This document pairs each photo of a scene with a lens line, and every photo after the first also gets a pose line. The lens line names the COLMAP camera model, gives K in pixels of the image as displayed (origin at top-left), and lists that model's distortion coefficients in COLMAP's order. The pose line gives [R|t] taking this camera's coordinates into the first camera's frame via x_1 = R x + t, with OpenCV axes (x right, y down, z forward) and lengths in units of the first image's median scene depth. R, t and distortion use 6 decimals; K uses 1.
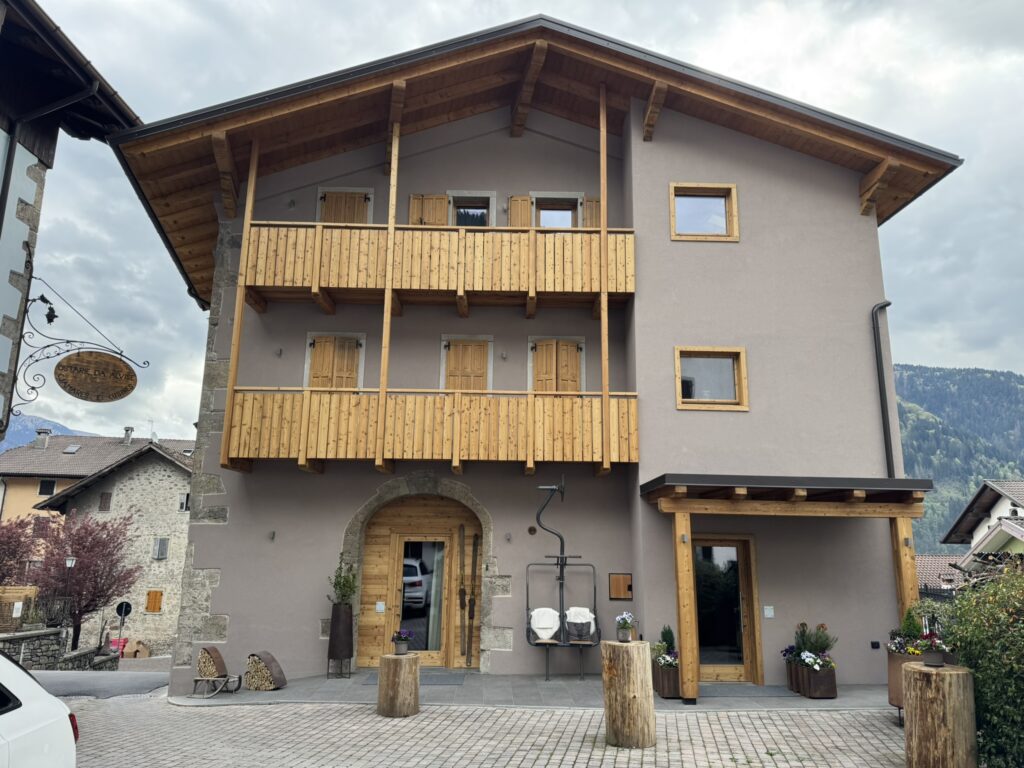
lens RADIAL K [[717.3, 0, 514.2], [0, 717.3, 379.8], [0, 0, 1]] dist [0.097047, -0.002147]
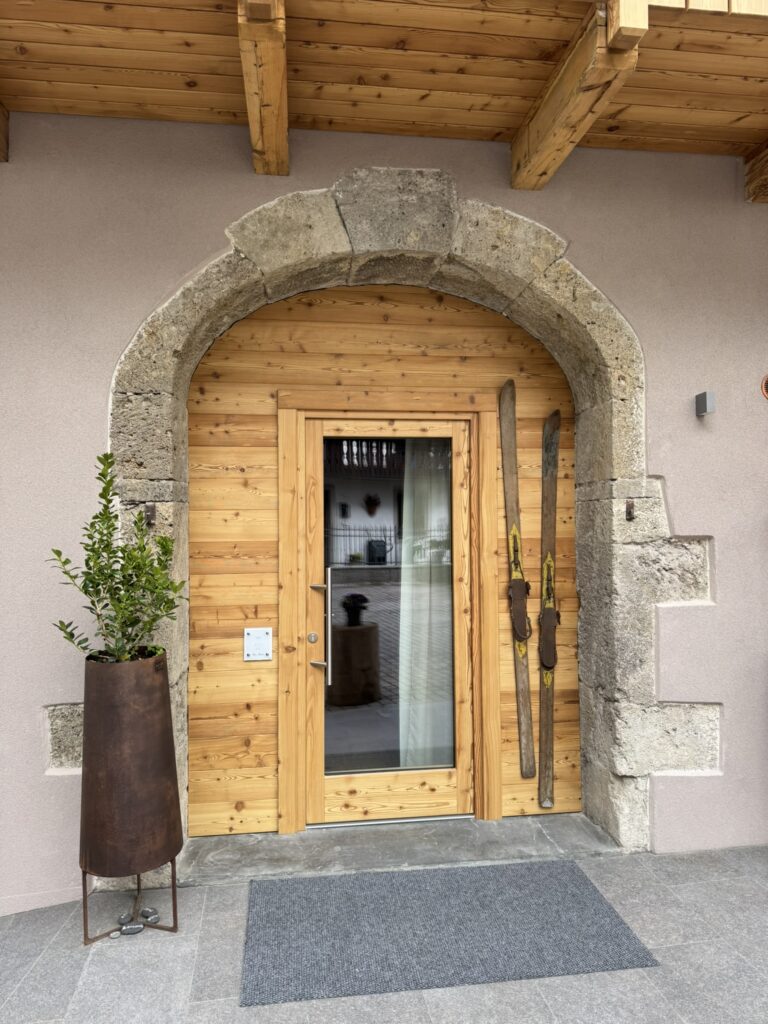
lens RADIAL K [[717.3, 0, 384.7], [0, 717.3, 516.9], [0, 0, 1]] dist [0.097047, -0.002147]
pose [[0.991495, -0.018946, 0.128762, -0.169823], [-0.009091, 0.976848, 0.213740, 0.196924], [-0.129831, -0.213092, 0.968368, 0.715775]]
